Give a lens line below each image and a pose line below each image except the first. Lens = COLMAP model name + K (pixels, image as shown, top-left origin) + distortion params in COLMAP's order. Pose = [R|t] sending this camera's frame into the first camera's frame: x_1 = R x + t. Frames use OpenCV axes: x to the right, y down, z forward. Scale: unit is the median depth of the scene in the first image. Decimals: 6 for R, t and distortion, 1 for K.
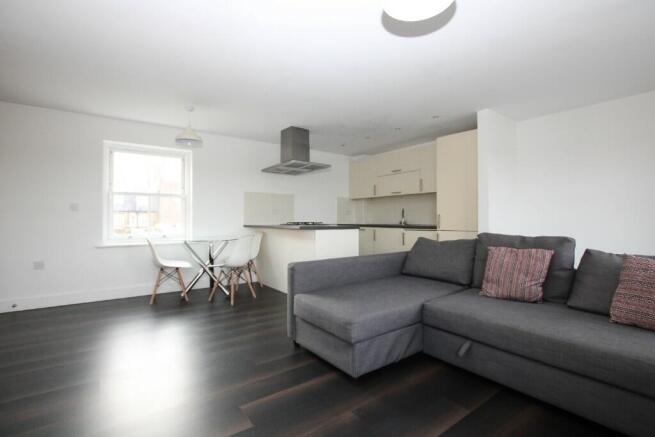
lens RADIAL K [[318.9, 0, 341.4], [0, 318.9, 217.9], [0, 0, 1]] dist [0.000013, -0.000232]
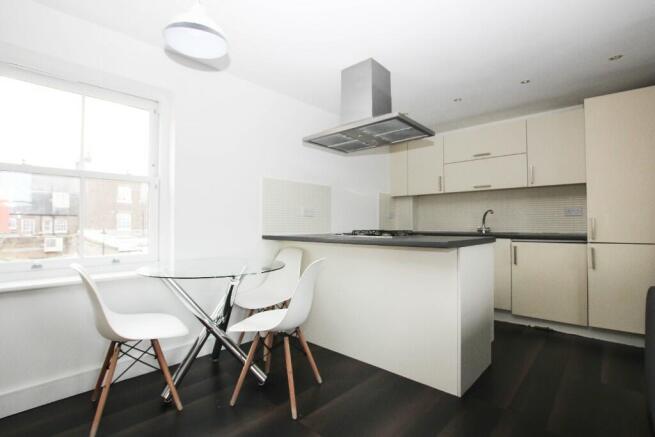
lens RADIAL K [[305.1, 0, 327.5], [0, 305.1, 218.5], [0, 0, 1]] dist [-0.002977, -0.000624]
pose [[0.986483, 0.003656, 0.163824, -0.290334], [-0.001145, 0.999880, -0.015420, 0.000319], [-0.163861, 0.015024, 0.986369, 0.450997]]
